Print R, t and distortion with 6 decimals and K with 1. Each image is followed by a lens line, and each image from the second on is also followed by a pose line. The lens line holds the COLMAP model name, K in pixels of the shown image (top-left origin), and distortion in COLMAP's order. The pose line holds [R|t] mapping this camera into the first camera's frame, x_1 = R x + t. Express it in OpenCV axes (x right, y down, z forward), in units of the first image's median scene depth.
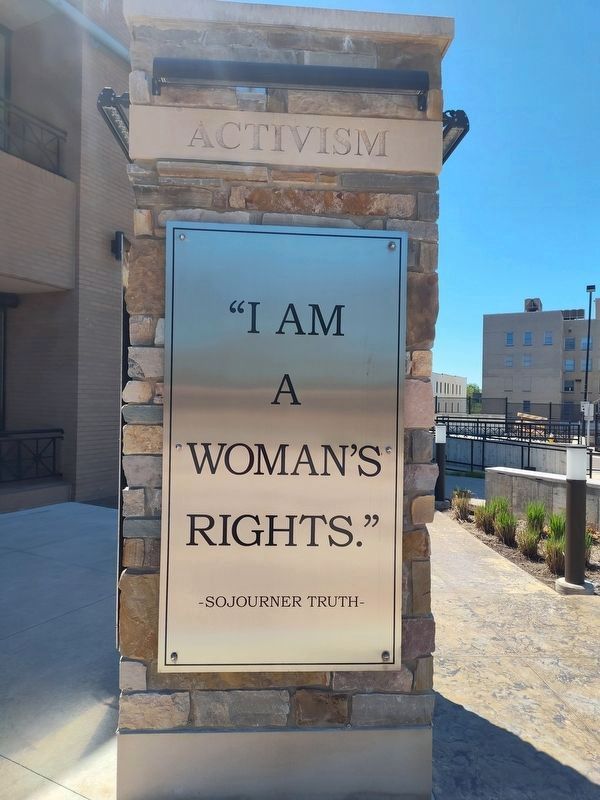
lens RADIAL K [[540.8, 0, 300.0], [0, 540.8, 400.0], [0, 0, 1]] dist [0.004204, 0.001037]
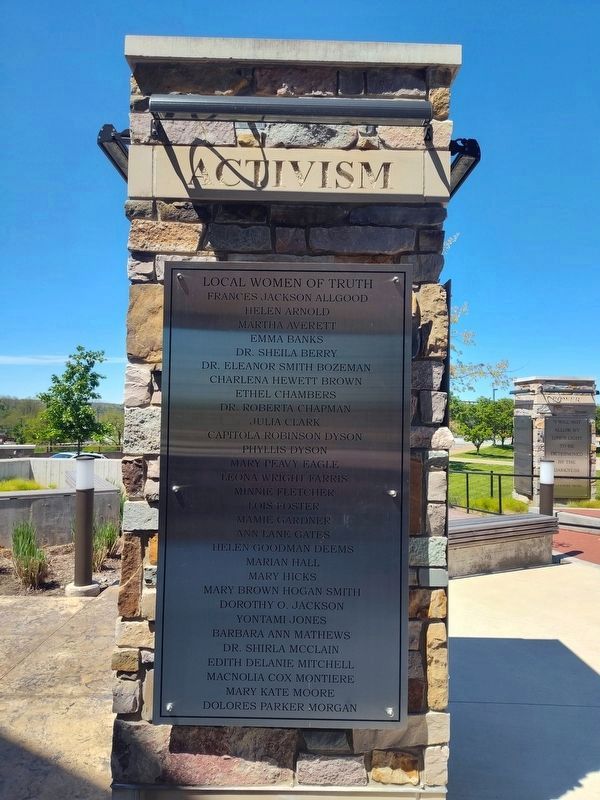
lens RADIAL K [[540.8, 0, 300.0], [0, 540.8, 400.0], [0, 0, 1]] dist [0.004204, 0.001037]
pose [[0.057860, 0.009870, 0.998276, -0.554315], [-0.018758, 0.999785, -0.008798, -0.031046], [-0.998148, -0.018217, 0.058033, 0.511593]]
